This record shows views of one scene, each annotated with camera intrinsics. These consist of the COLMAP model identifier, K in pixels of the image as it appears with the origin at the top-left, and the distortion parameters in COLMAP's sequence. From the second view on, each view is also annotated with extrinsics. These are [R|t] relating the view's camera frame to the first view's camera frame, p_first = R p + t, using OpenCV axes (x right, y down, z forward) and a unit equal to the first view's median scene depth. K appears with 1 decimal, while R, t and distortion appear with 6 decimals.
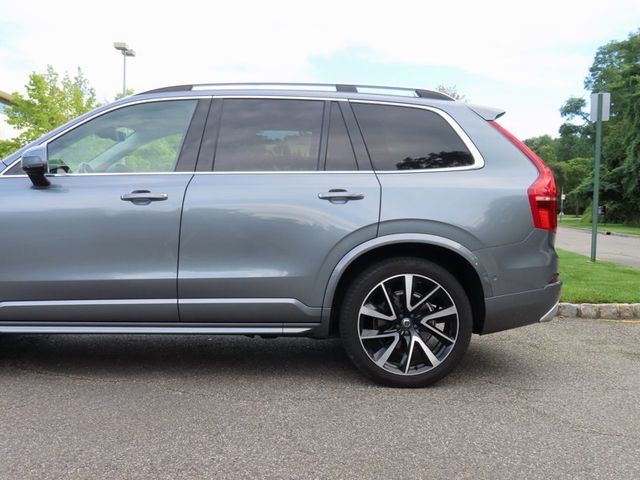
lens RADIAL K [[736.0, 0, 319.1], [0, 736.0, 241.8], [0, 0, 1]] dist [-0.002939, 0.000000]
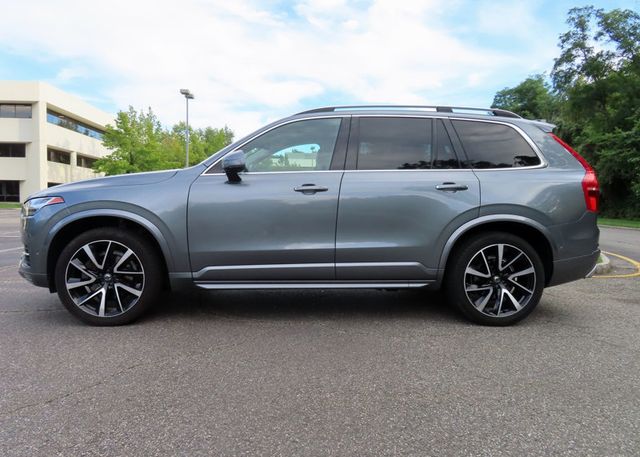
lens RADIAL K [[490.7, 0, 306.5], [0, 490.7, 234.5], [0, 0, 1]] dist [-0.004877, -0.004390]
pose [[0.999960, -0.007053, 0.005547, -0.239111], [0.006936, 0.999757, 0.020940, 0.004307], [-0.005694, -0.020900, 0.999765, 0.084276]]
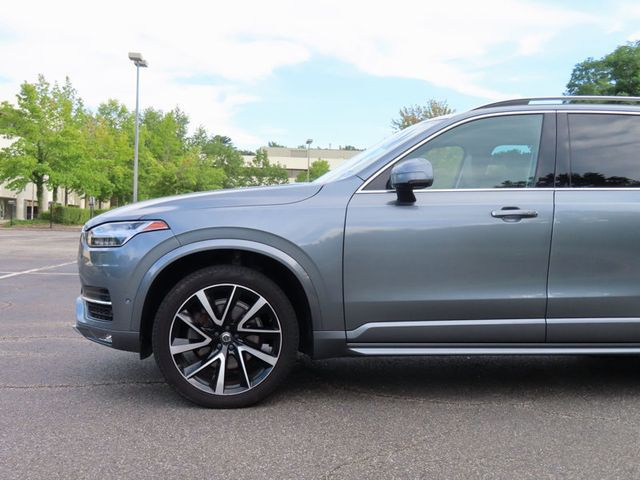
lens RADIAL K [[736.0, 0, 313.9], [0, 736.0, 240.4], [0, 0, 1]] dist [-0.002939, 0.000000]
pose [[0.999002, 0.003272, 0.044552, -0.517260], [-0.002448, 0.999825, -0.018538, -0.006871], [-0.044605, 0.018410, 0.998835, 0.041180]]
